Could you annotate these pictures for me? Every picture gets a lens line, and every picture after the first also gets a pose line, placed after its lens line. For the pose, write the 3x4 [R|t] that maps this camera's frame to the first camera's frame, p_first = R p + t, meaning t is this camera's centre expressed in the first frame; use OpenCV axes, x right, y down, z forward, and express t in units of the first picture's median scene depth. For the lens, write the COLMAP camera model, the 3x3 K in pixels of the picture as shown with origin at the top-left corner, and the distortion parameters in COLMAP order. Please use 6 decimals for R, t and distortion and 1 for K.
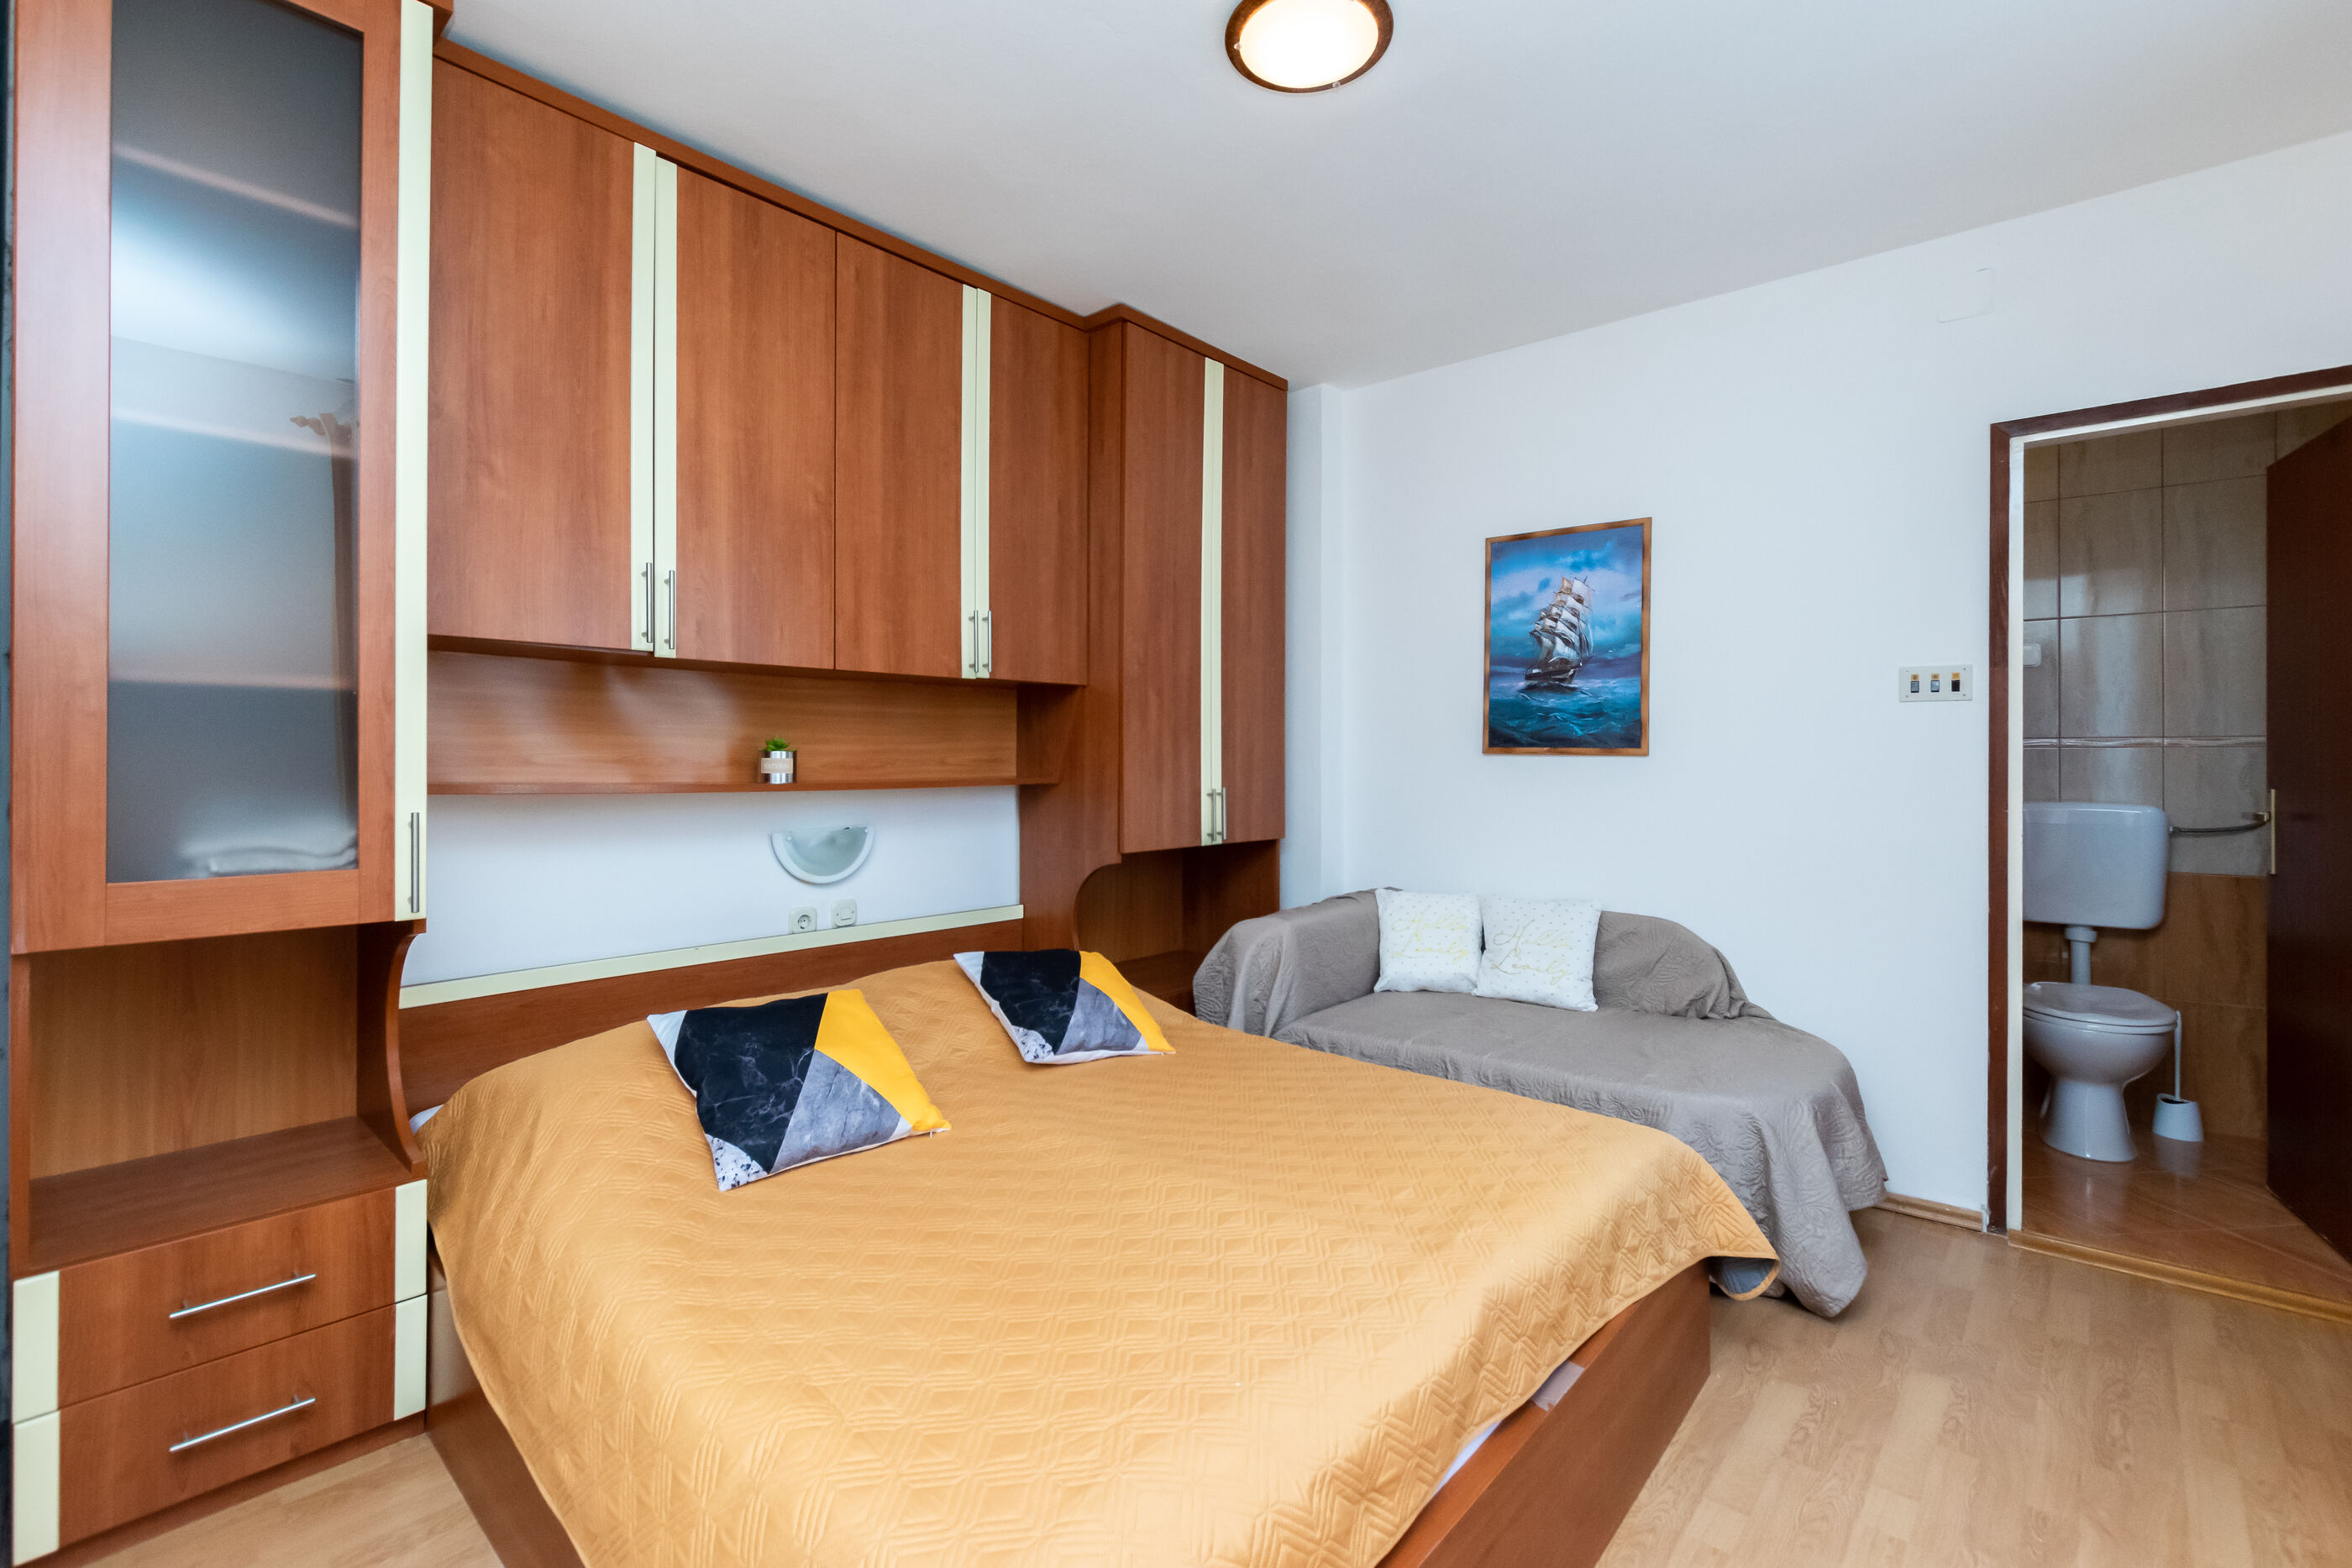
lens RADIAL K [[1003.8, 0, 1171.7], [0, 1003.8, 752.1], [0, 0, 1]] dist [0.008884, -0.000184]
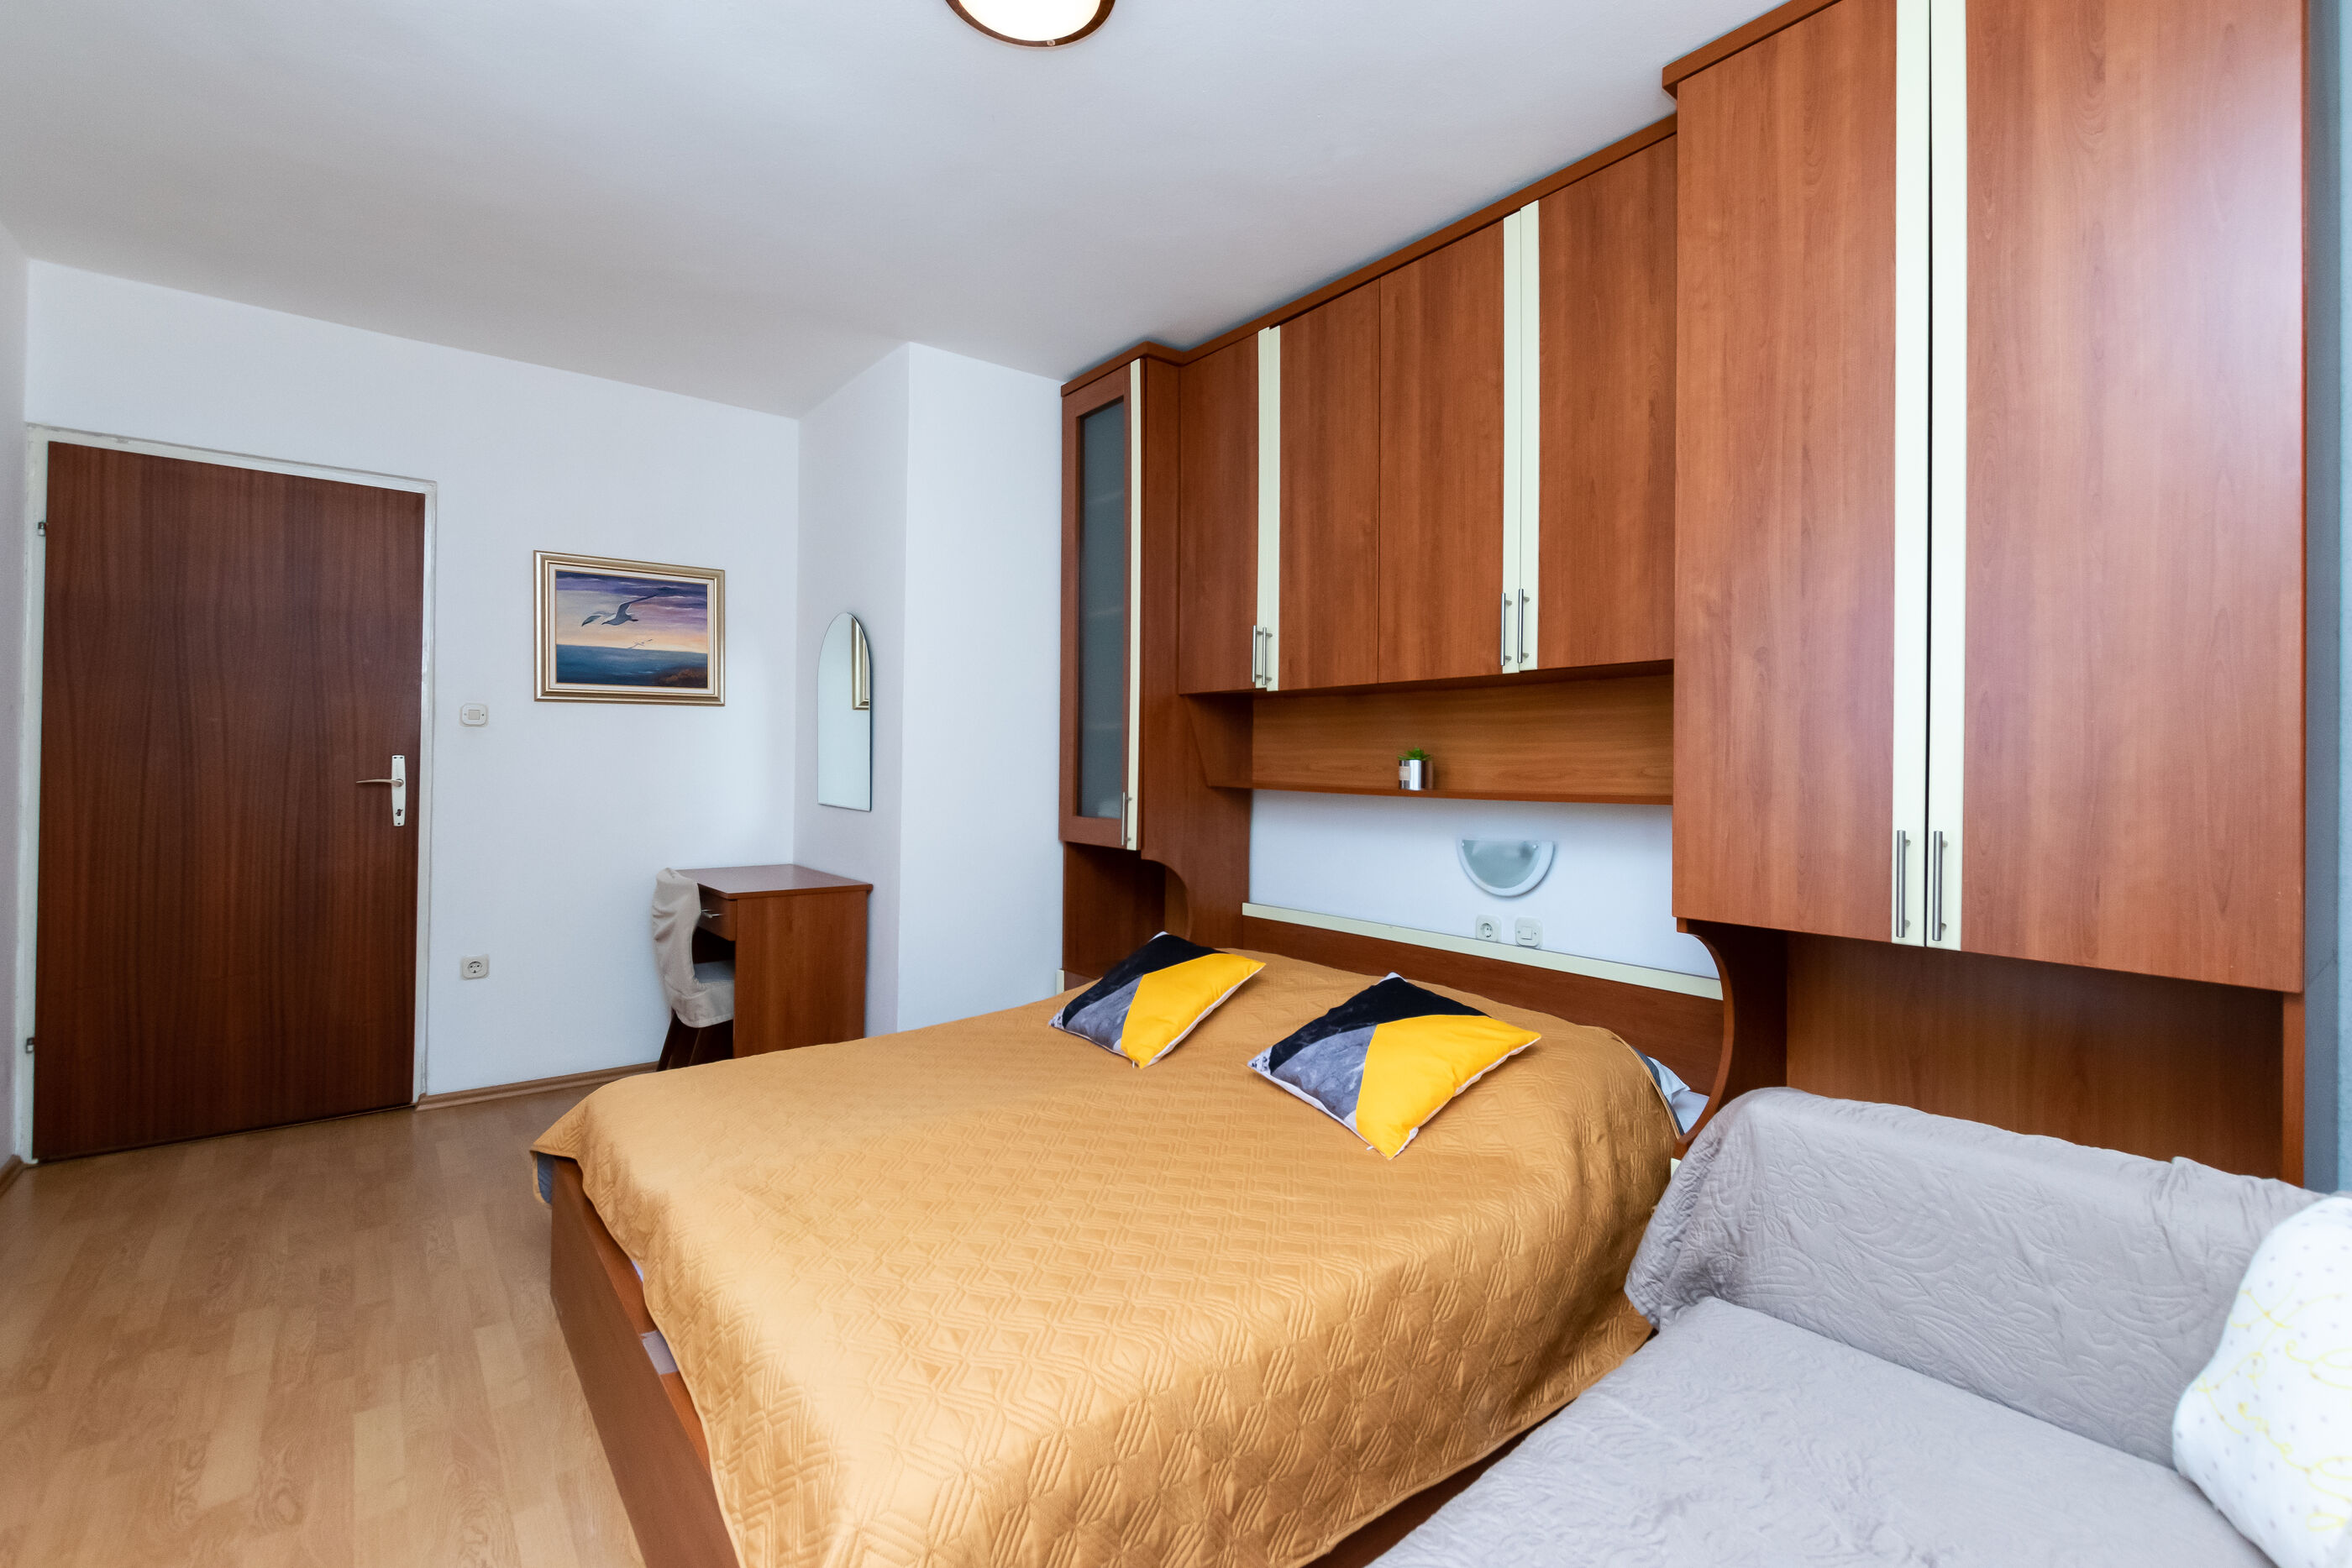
lens RADIAL K [[1003.8, 0, 1171.7], [0, 1003.8, 752.1], [0, 0, 1]] dist [0.008884, -0.000184]
pose [[-0.140972, -0.016413, -0.989878, 0.724513], [-0.004972, 0.999862, -0.015871, 0.008860], [0.990001, 0.002685, -0.141034, 0.892816]]
